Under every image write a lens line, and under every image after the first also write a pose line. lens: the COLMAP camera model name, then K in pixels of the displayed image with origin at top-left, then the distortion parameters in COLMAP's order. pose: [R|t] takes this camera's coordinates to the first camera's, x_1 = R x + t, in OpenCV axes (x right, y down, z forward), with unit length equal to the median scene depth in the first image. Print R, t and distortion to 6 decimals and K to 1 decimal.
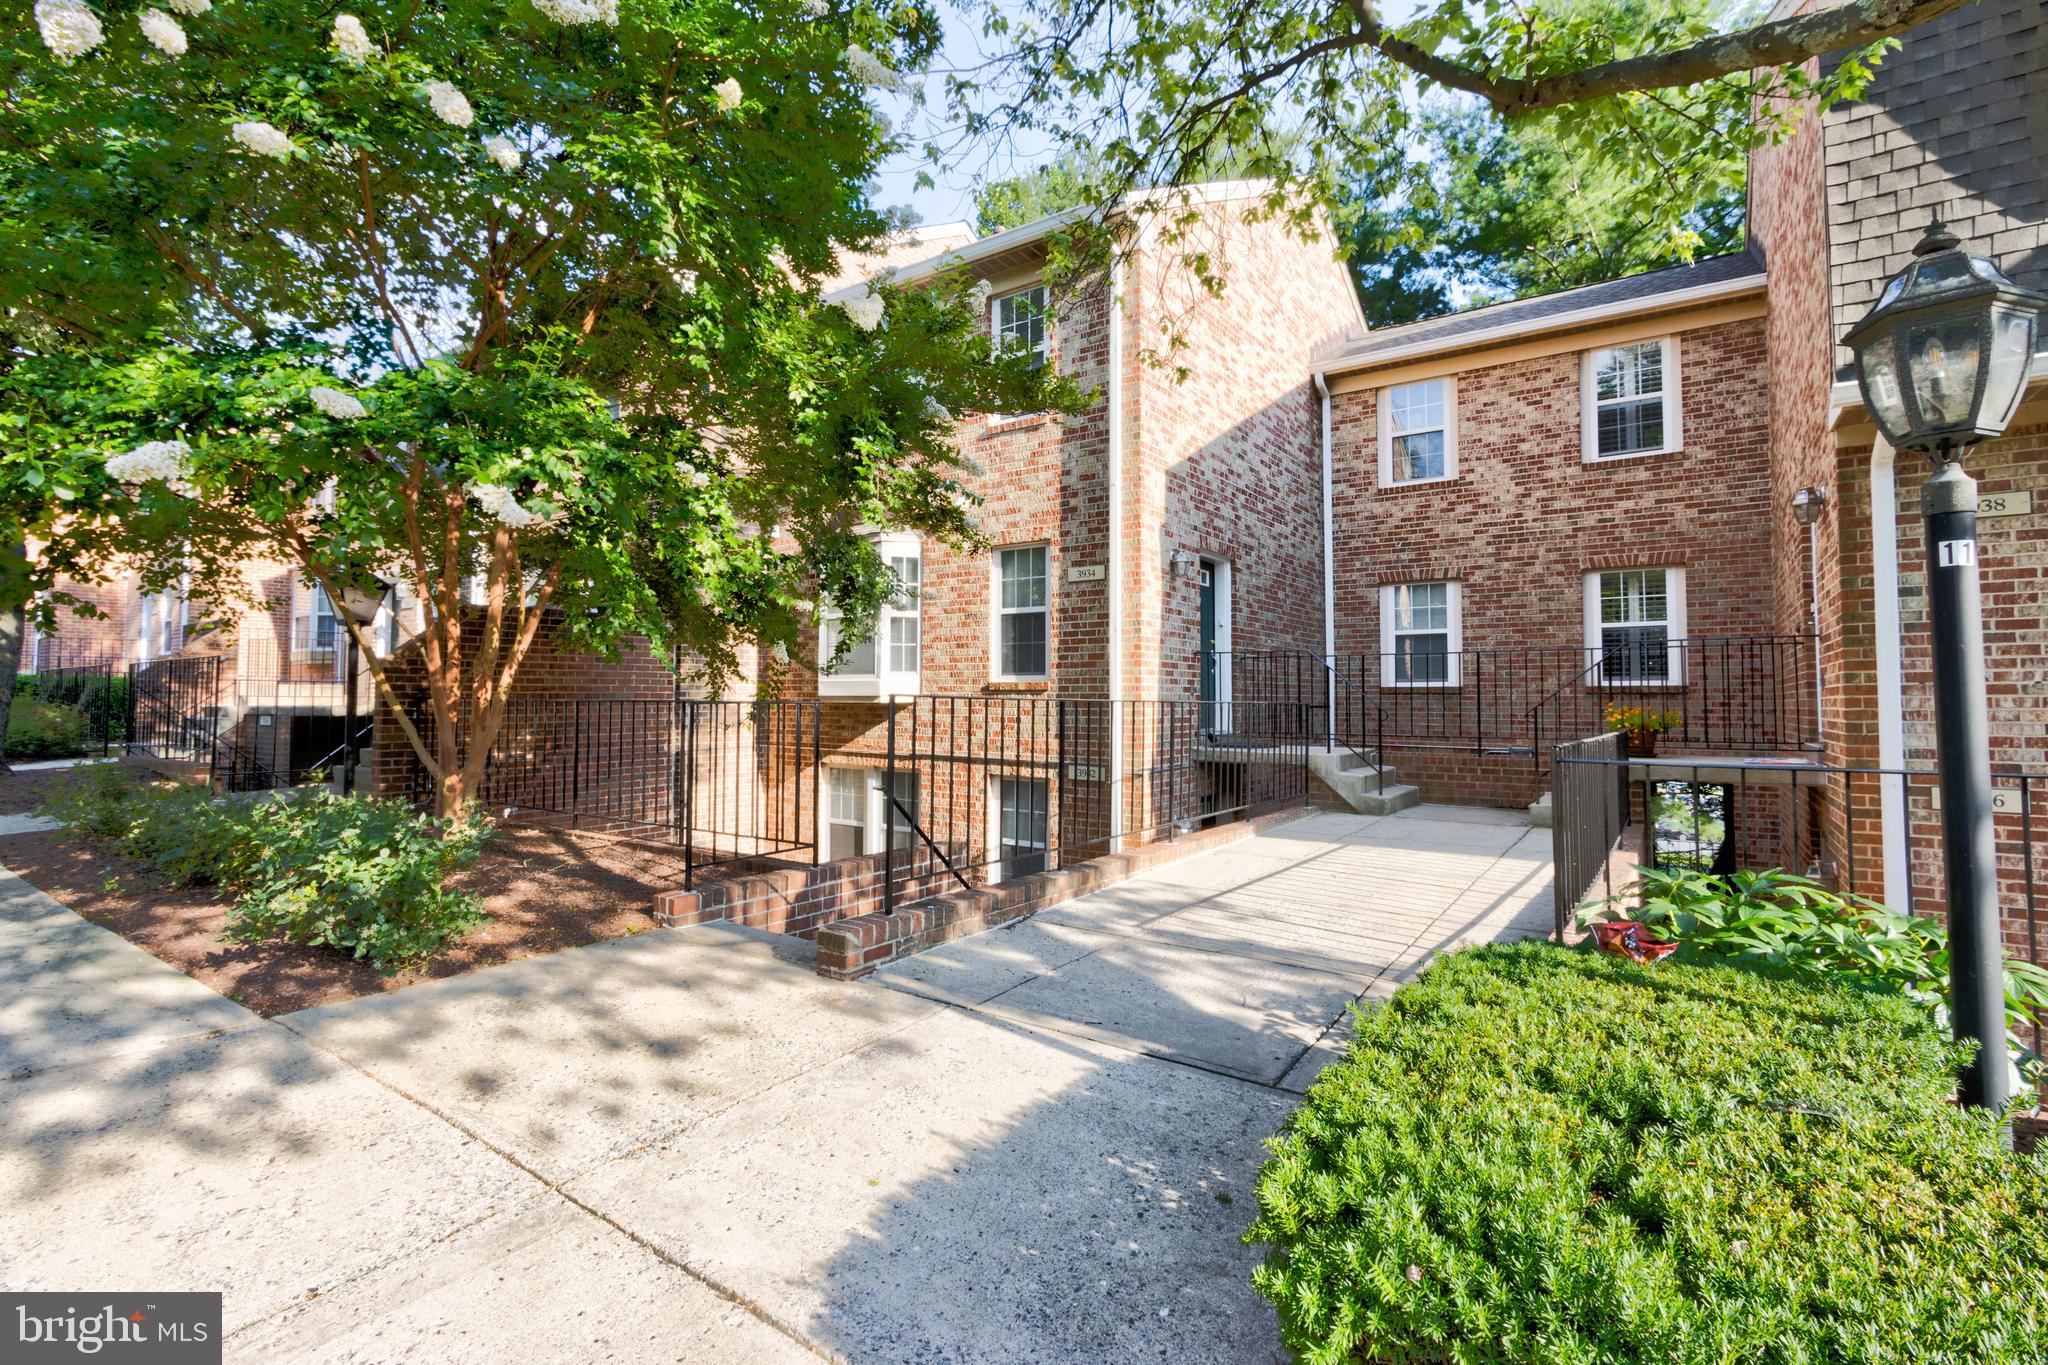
lens RADIAL K [[936.9, 0, 1033.2], [0, 936.9, 668.0], [0, 0, 1]] dist [0.008755, -0.004974]
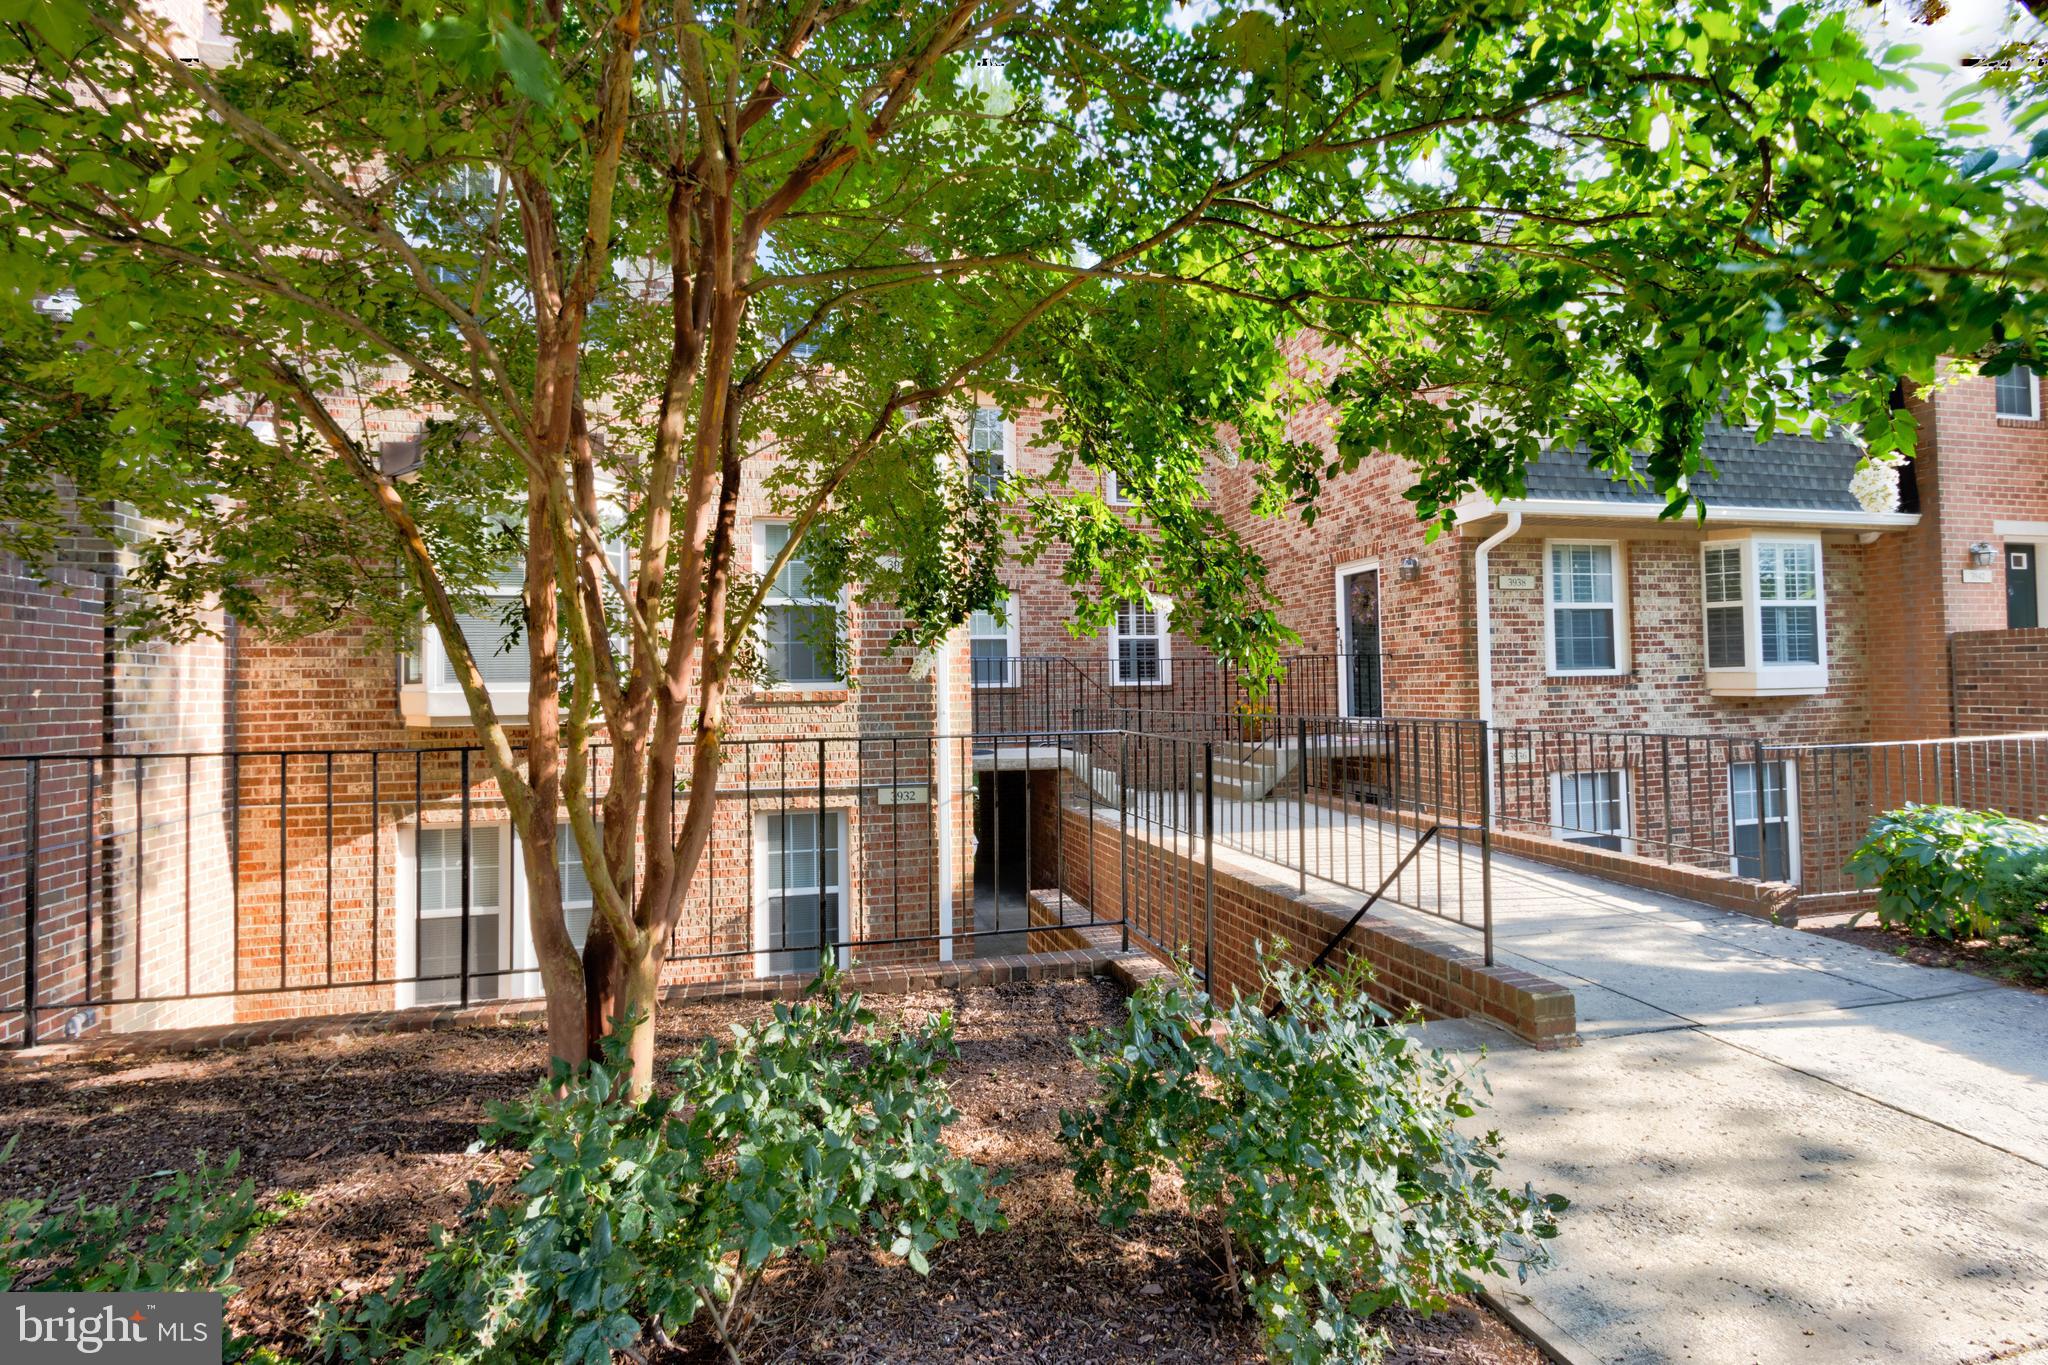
lens RADIAL K [[936.9, 0, 1033.2], [0, 936.9, 668.0], [0, 0, 1]] dist [0.008755, -0.004974]
pose [[0.654914, 0.003127, 0.755697, -0.510953], [-0.009203, 0.999950, 0.003838, -0.010142], [-0.755648, -0.009468, 0.654910, 0.337720]]
